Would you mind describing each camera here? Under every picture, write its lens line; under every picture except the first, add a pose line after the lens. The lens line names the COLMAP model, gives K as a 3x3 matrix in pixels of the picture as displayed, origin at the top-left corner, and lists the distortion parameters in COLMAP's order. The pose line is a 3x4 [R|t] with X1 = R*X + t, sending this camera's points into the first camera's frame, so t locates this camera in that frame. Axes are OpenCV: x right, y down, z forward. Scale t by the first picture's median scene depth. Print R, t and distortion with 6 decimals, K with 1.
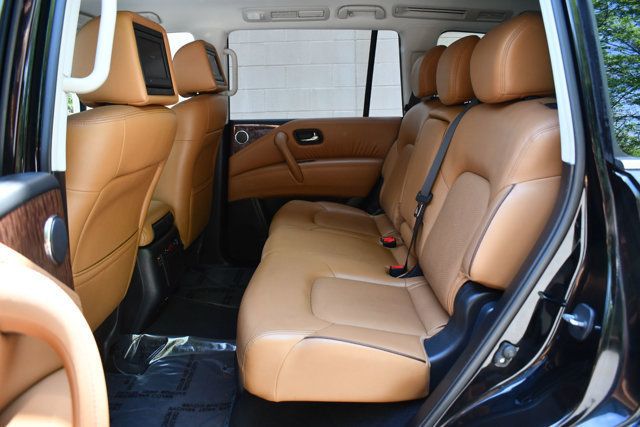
lens RADIAL K [[488.4, 0, 320.0], [0, 488.4, 213.5], [0, 0, 1]] dist [-0.099577, 0.011029]
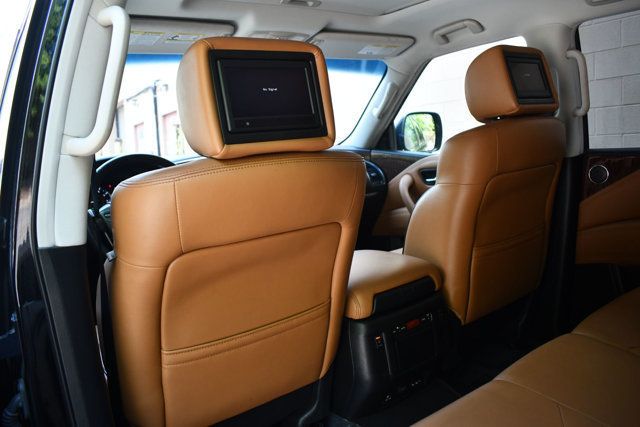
lens RADIAL K [[488.4, 0, 320.0], [0, 488.4, 213.5], [0, 0, 1]] dist [-0.099577, 0.011029]
pose [[0.576587, 0.066085, -0.814359, 0.179559], [-0.096703, 0.995237, 0.012295, -0.082364], [0.811293, 0.071662, 0.580231, 0.344715]]
